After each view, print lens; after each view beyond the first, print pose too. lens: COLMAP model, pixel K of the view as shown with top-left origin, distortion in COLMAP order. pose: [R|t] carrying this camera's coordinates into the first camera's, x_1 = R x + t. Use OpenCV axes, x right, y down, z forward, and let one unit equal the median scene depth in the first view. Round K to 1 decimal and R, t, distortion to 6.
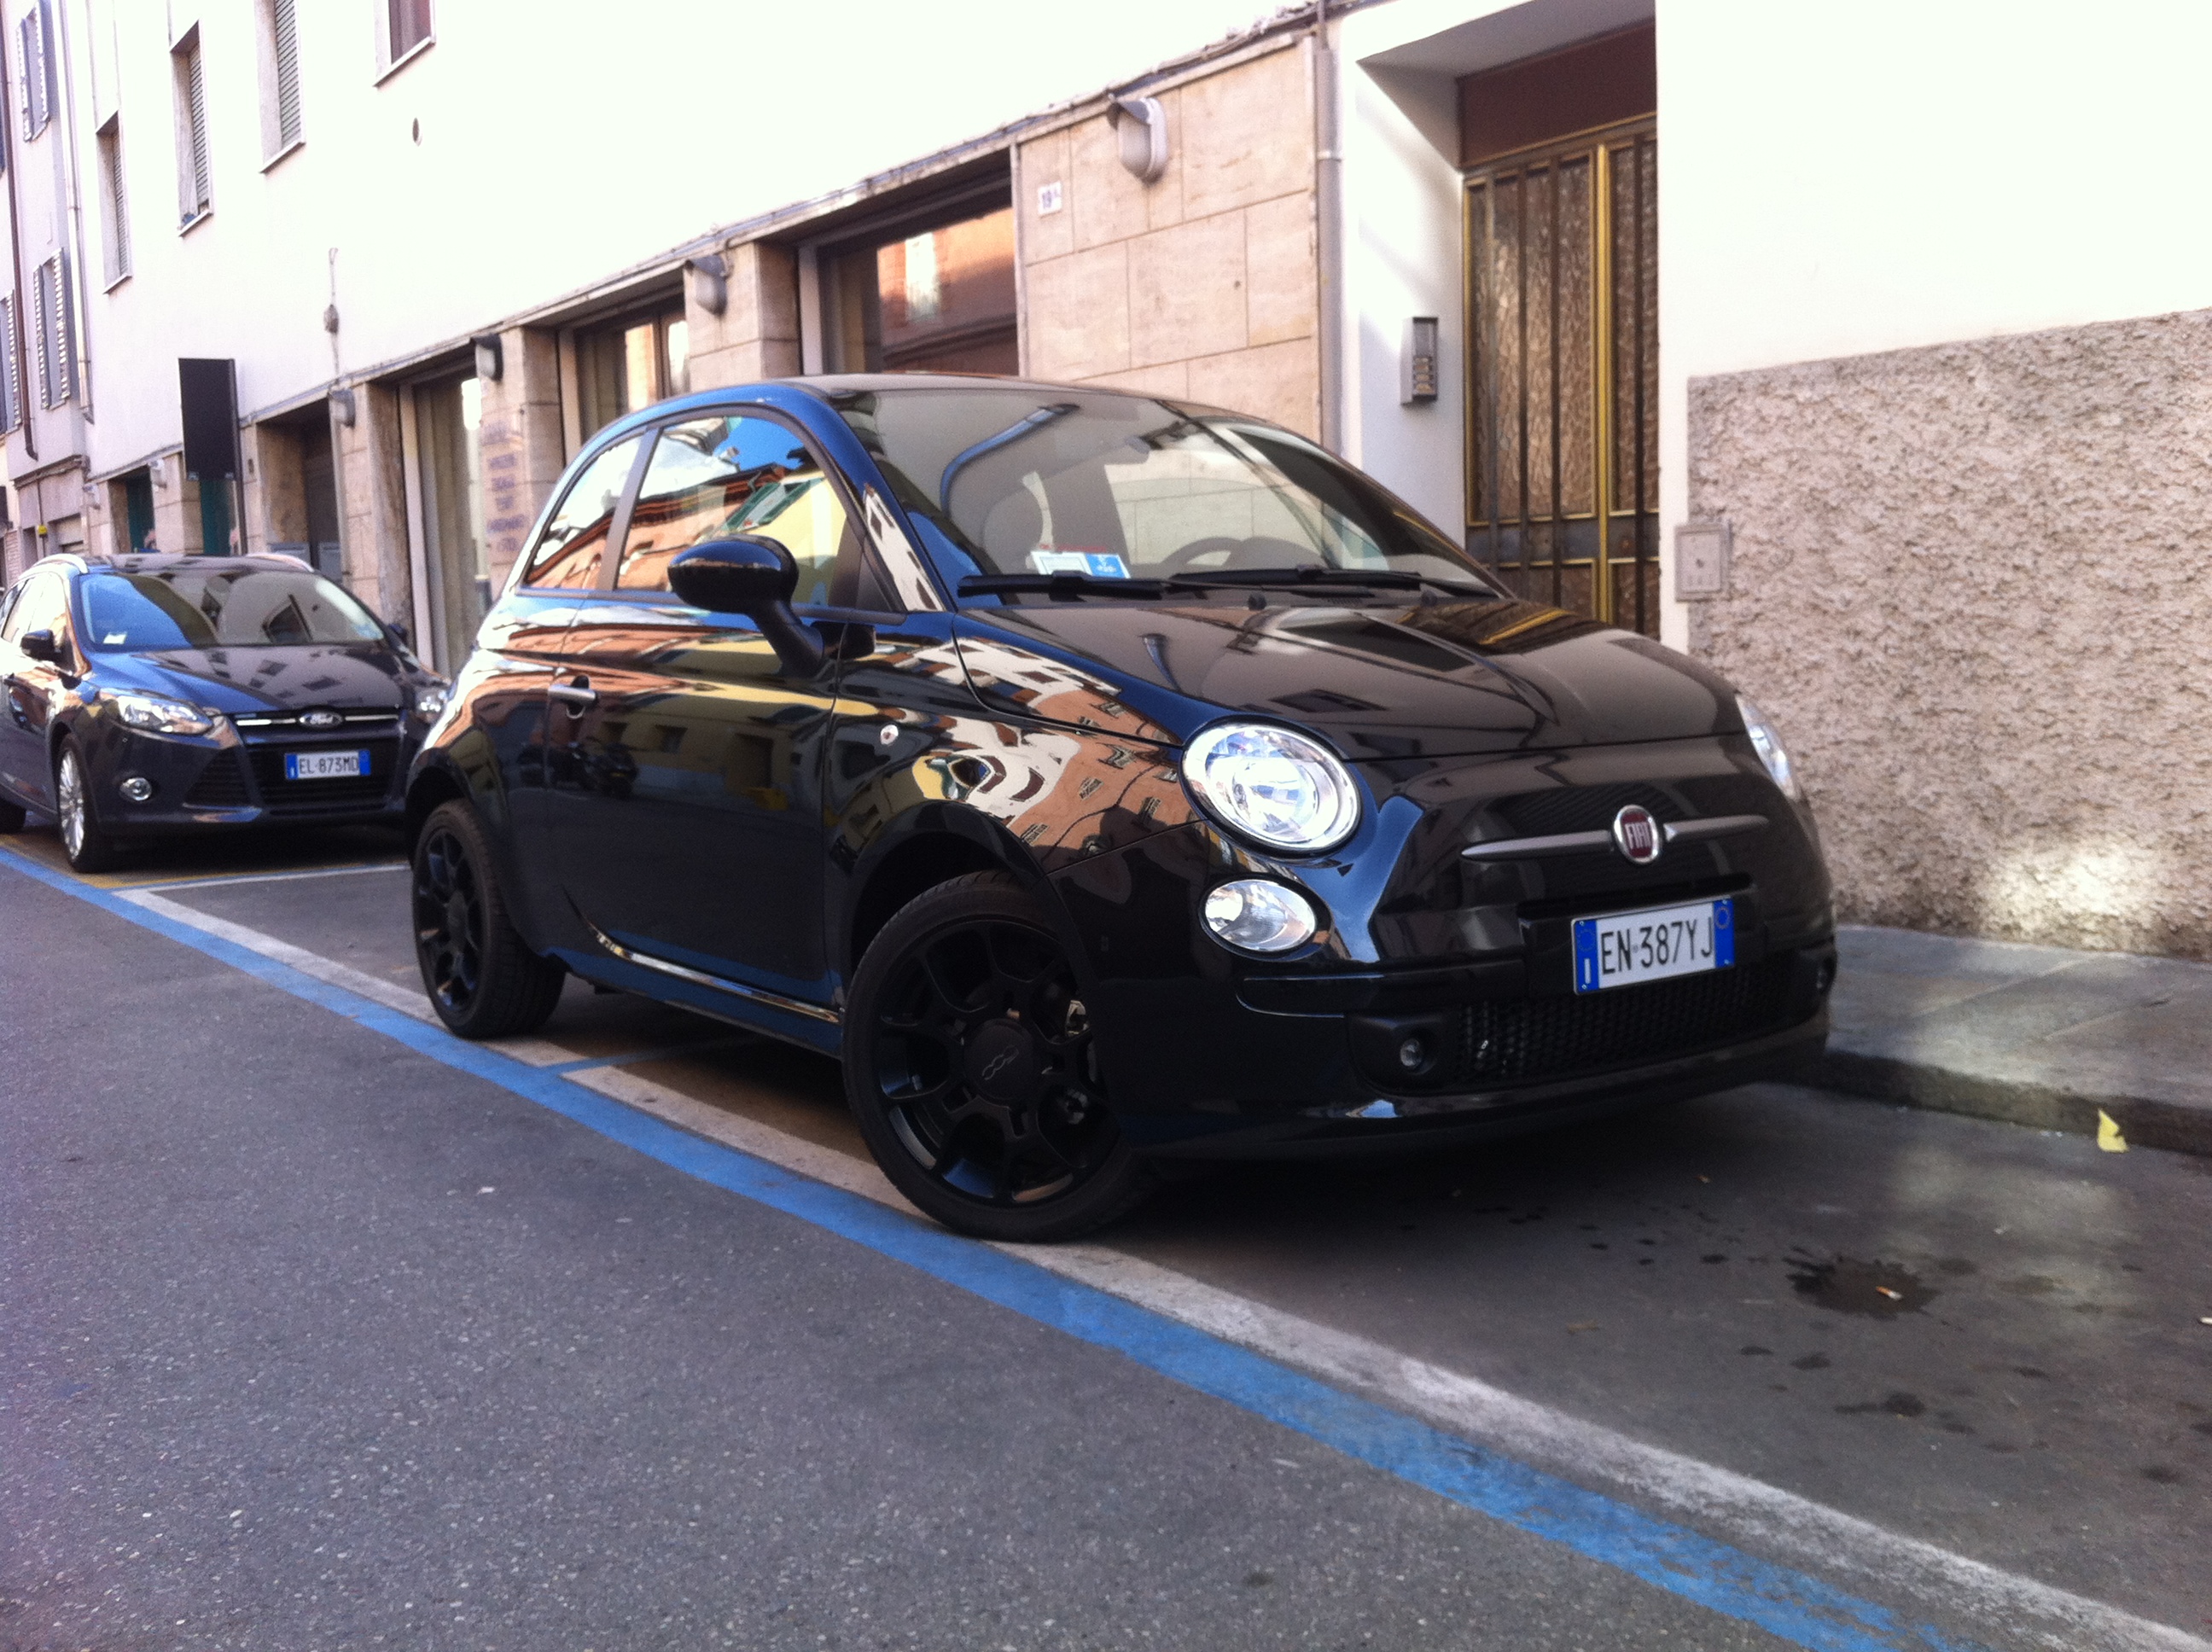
lens RADIAL K [[2419.9, 0, 1106.0], [0, 2419.9, 826.0], [0, 0, 1]] dist [0.155754, -0.003809]
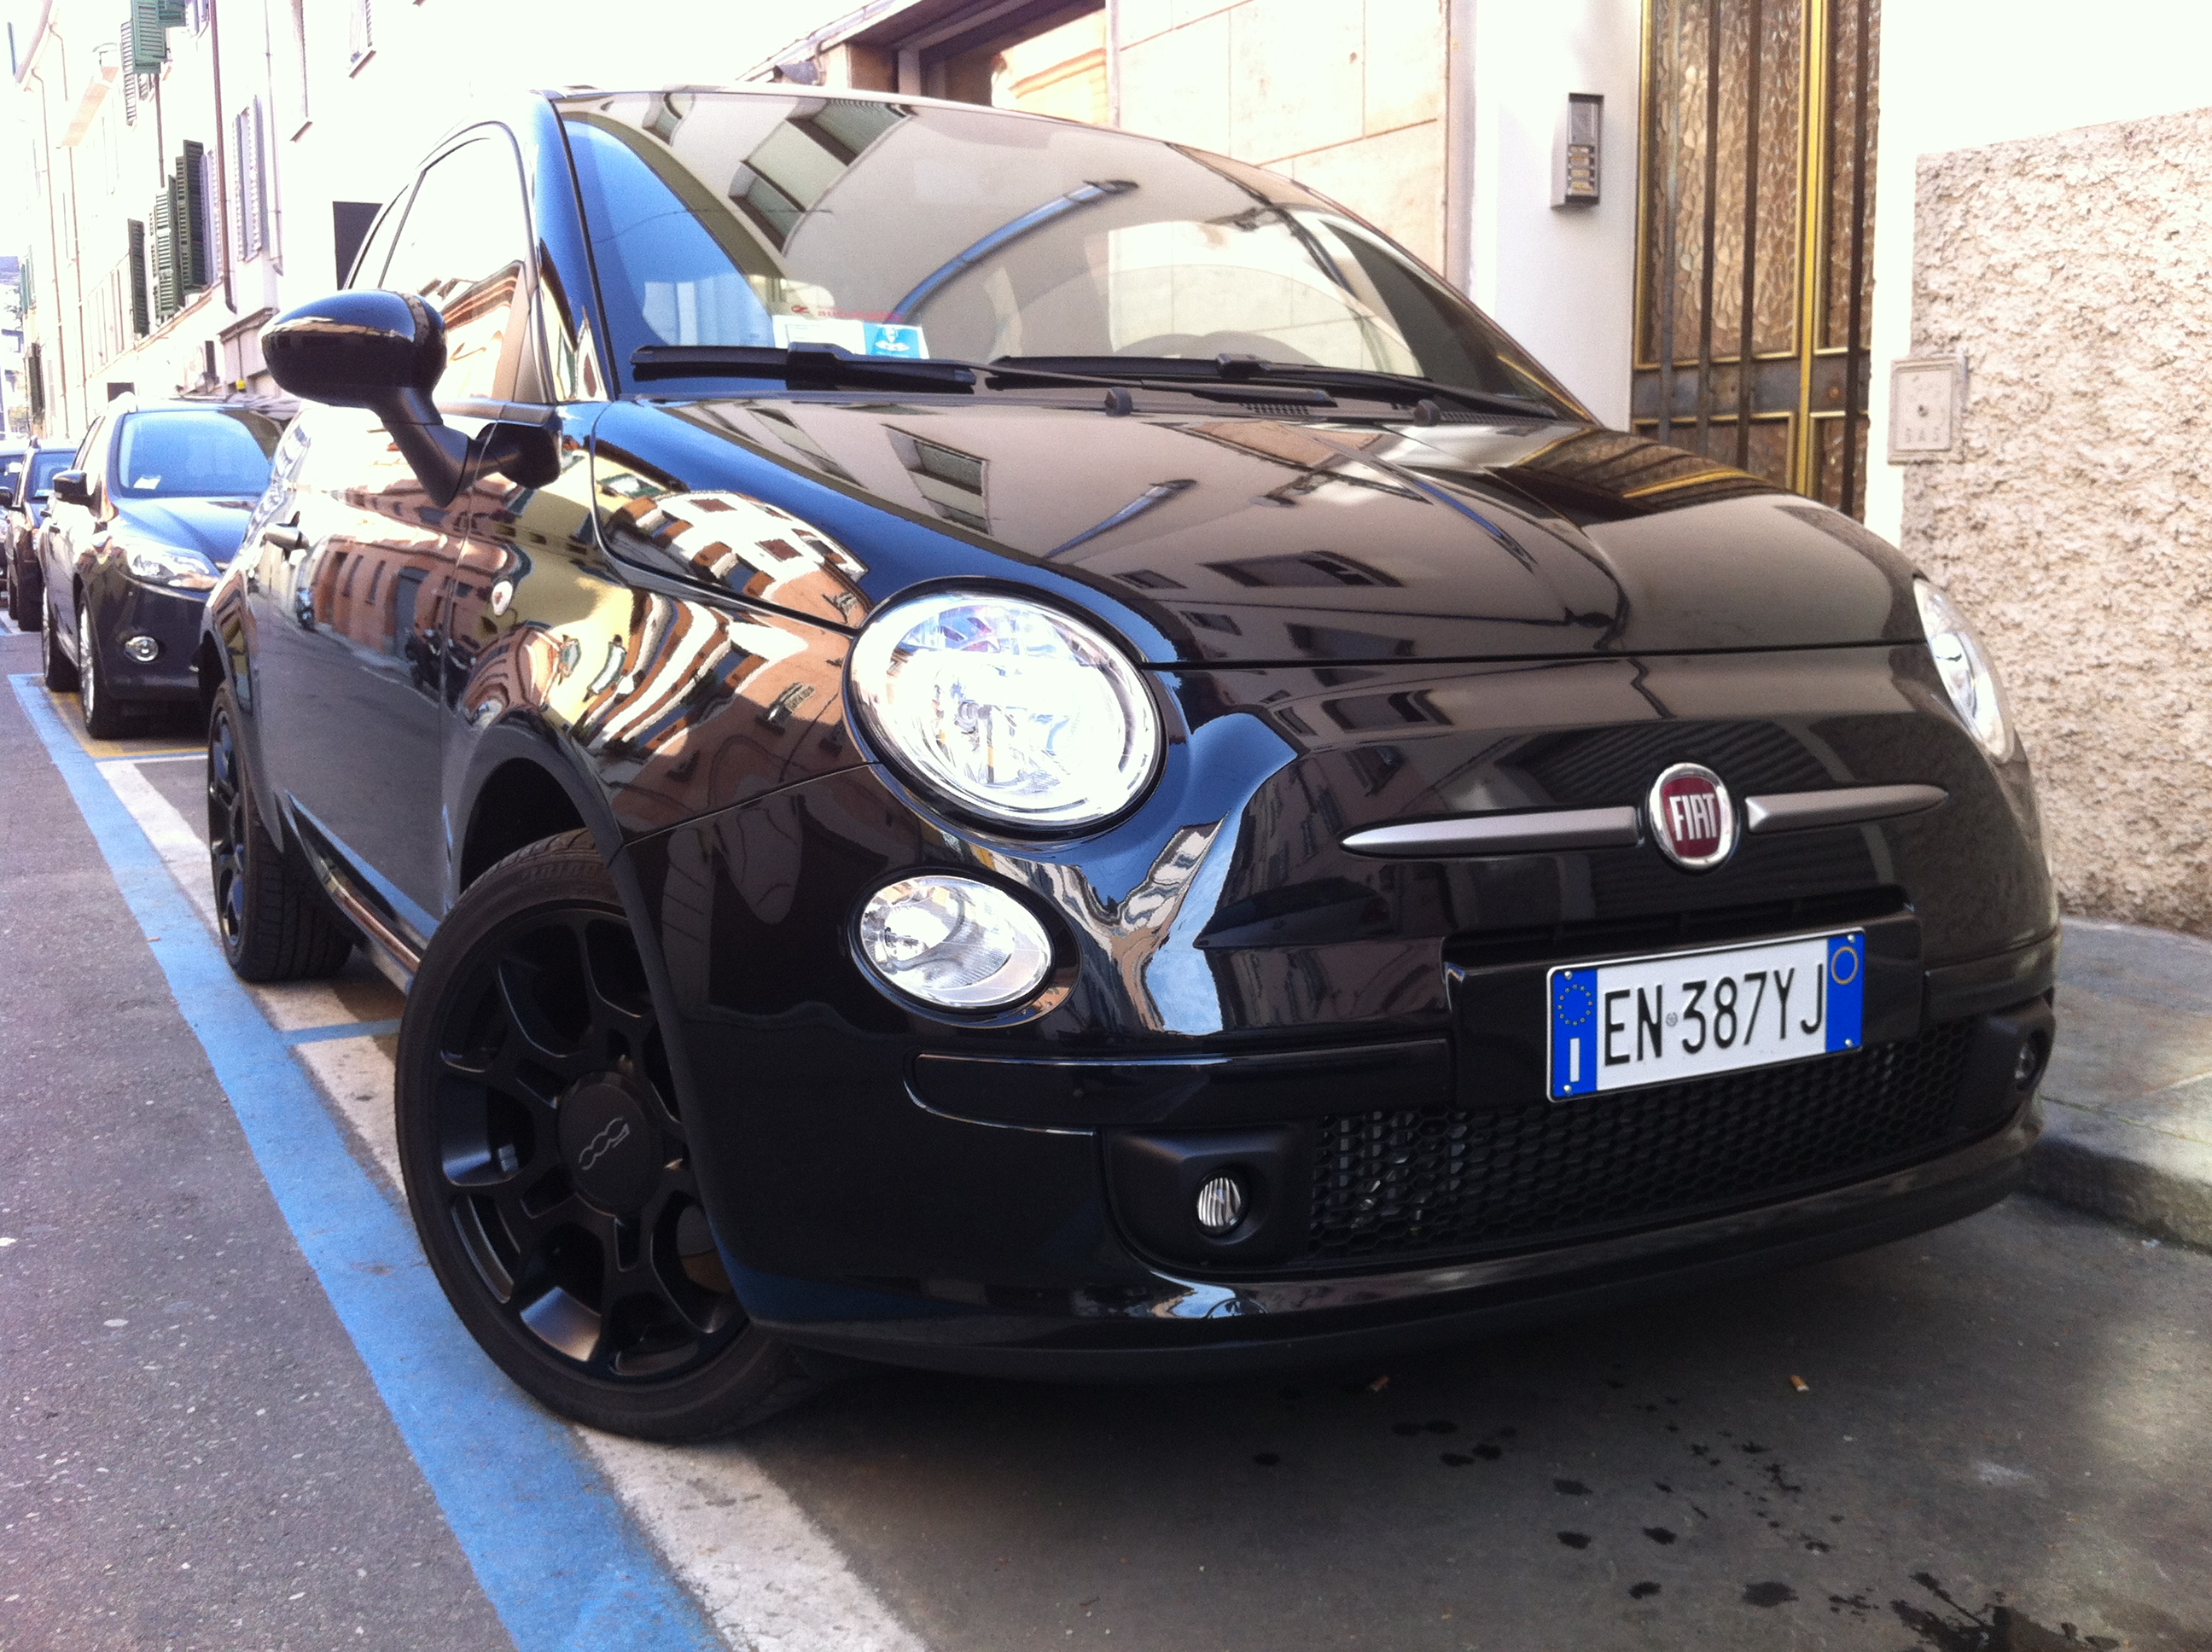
lens RADIAL K [[2237.2, 0, 1106.0], [0, 2237.2, 826.0], [0, 0, 1]] dist [0.030620, -0.099664]
pose [[0.989568, 0.046133, -0.136478, 0.103862], [-0.039158, 0.997807, 0.053358, -0.010988], [0.138640, -0.047457, 0.989205, 0.315110]]
